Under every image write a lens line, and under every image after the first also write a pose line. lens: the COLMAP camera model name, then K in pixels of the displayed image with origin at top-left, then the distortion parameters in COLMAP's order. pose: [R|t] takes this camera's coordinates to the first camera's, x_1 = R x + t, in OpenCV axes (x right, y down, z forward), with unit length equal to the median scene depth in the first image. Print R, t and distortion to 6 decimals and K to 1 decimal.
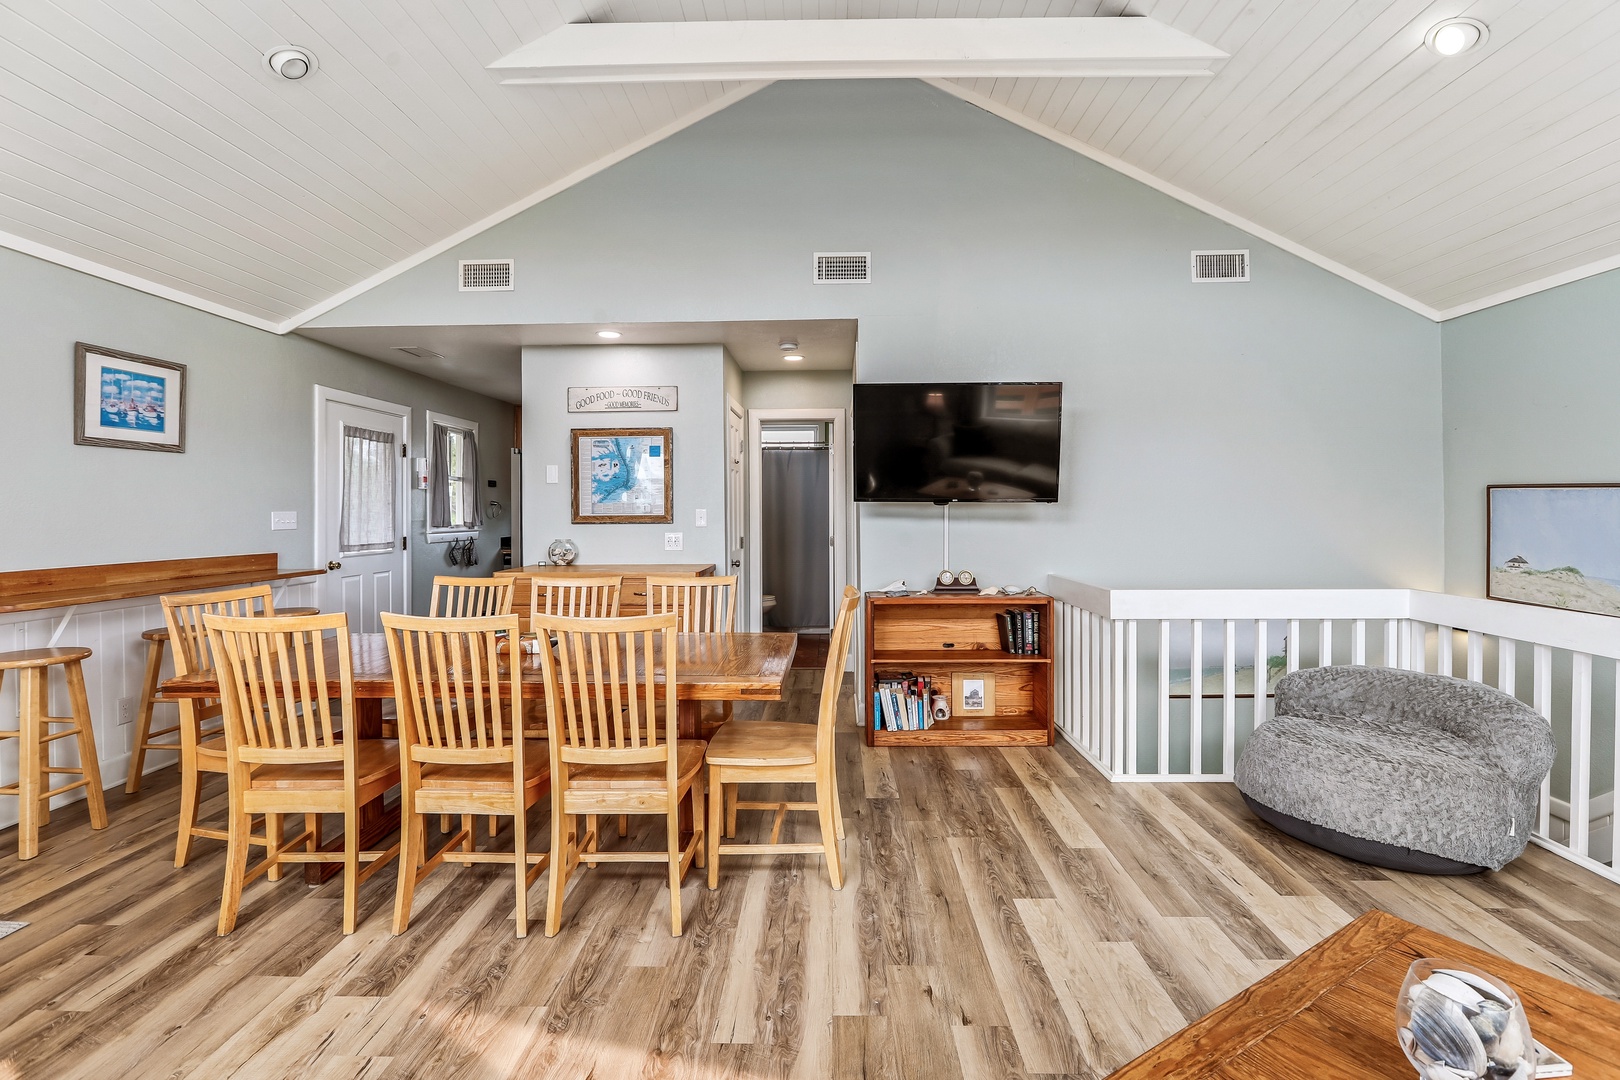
lens RADIAL K [[736.2, 0, 809.4], [0, 736.2, 511.5], [0, 0, 1]] dist [-0.016414, 0.000114]
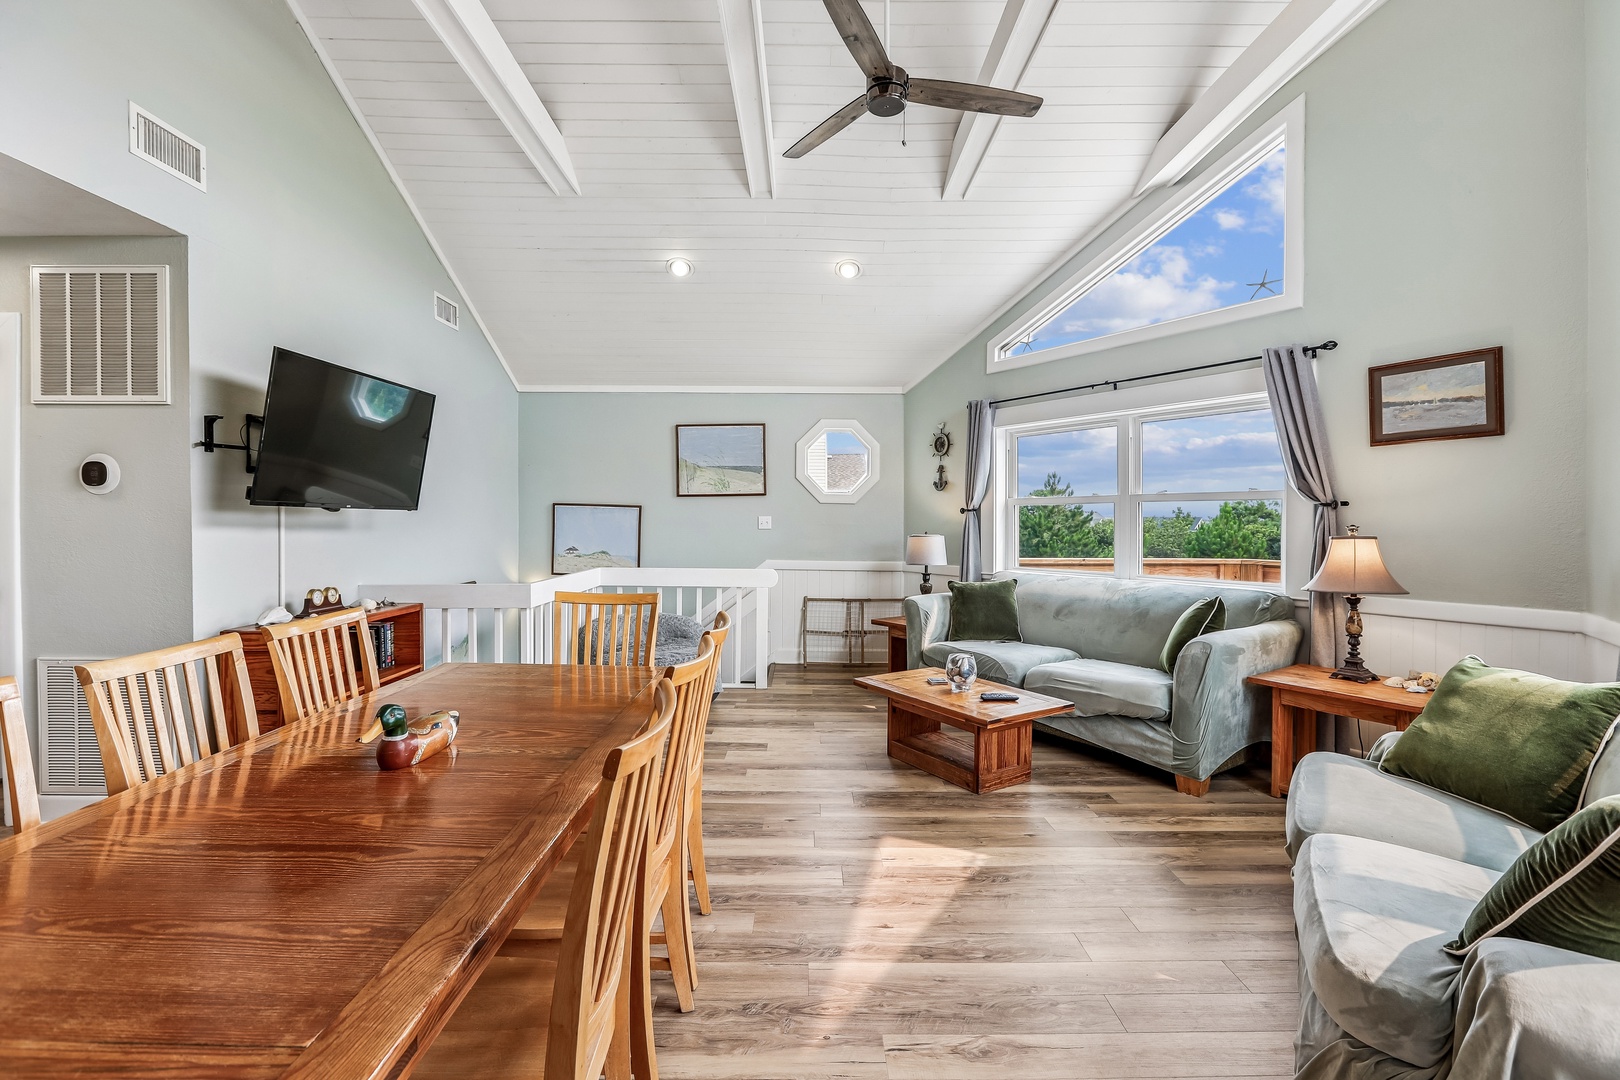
lens RADIAL K [[741.9, 0, 811.9], [0, 741.9, 523.2], [0, 0, 1]] dist [-0.002294, 0.000127]
pose [[-0.039066, -0.003709, 0.999230, -0.660237], [-0.003702, 0.999987, 0.003567, 0.000054], [-0.999230, -0.003560, -0.039079, 0.459960]]
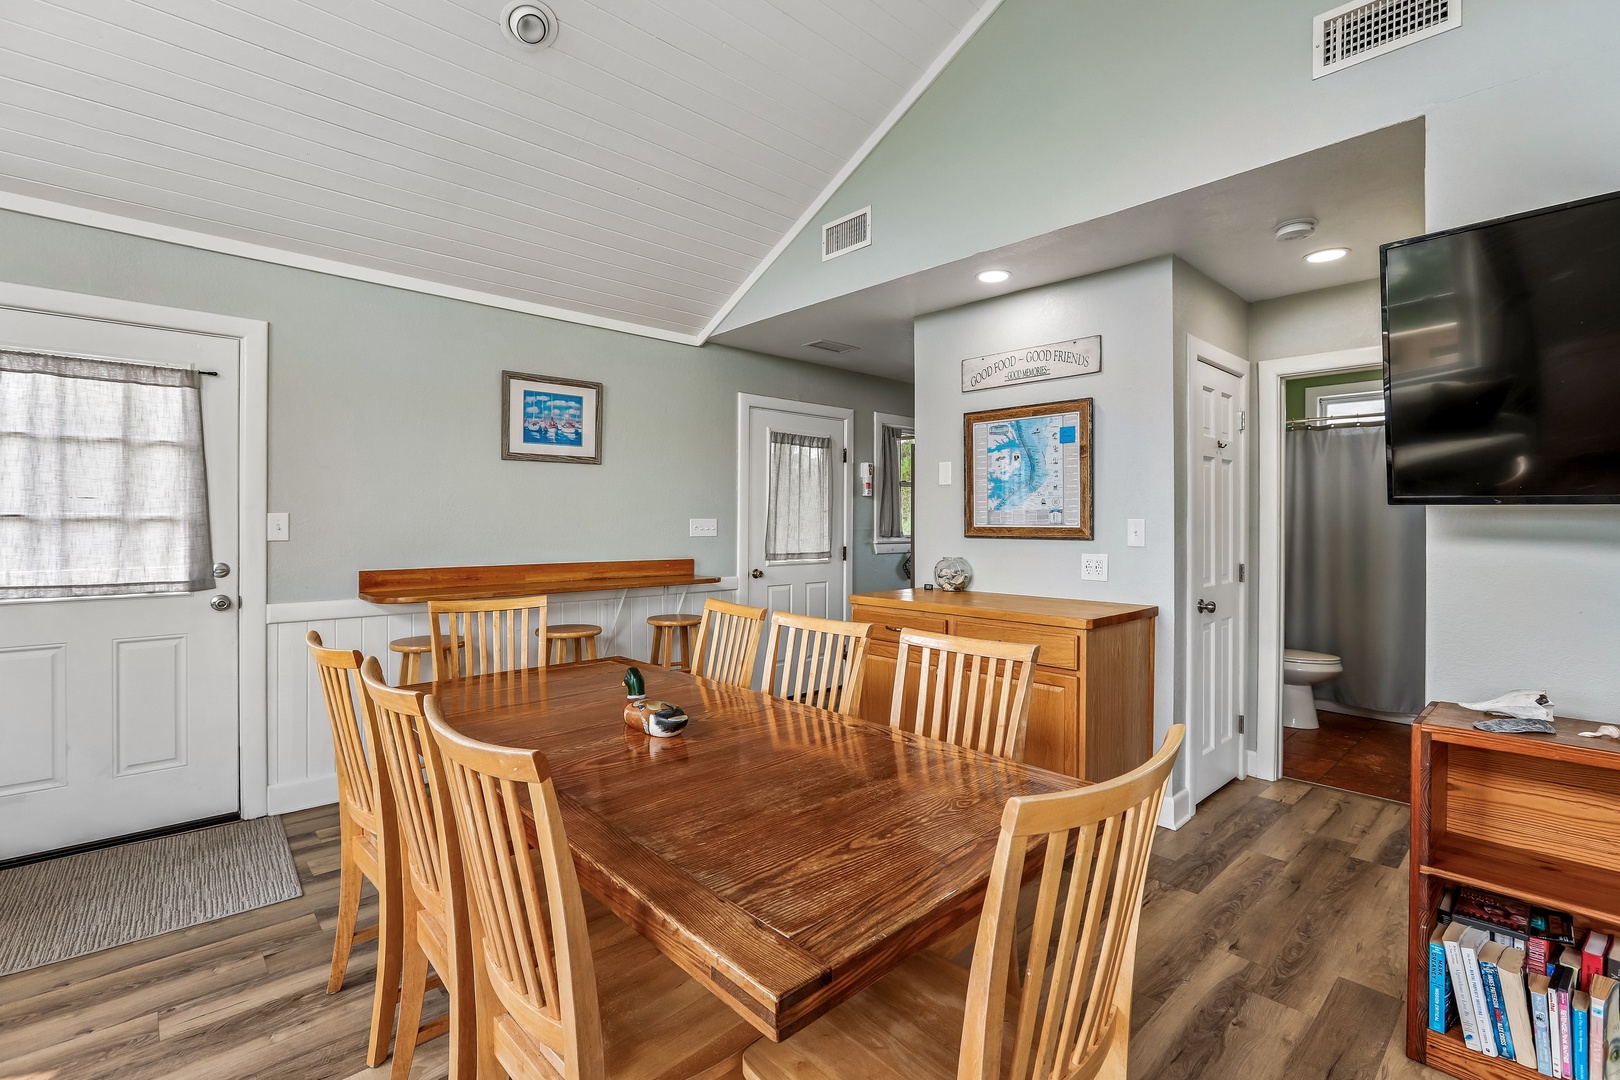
lens RADIAL K [[731.3, 0, 812.9], [0, 731.3, 519.1], [0, 0, 1]] dist [-0.012420, 0.000653]
pose [[0.705017, 0.006387, -0.709161, 0.124410], [-0.008020, 0.999967, 0.001033, -0.002128], [0.709145, 0.004960, 0.705046, 0.410909]]
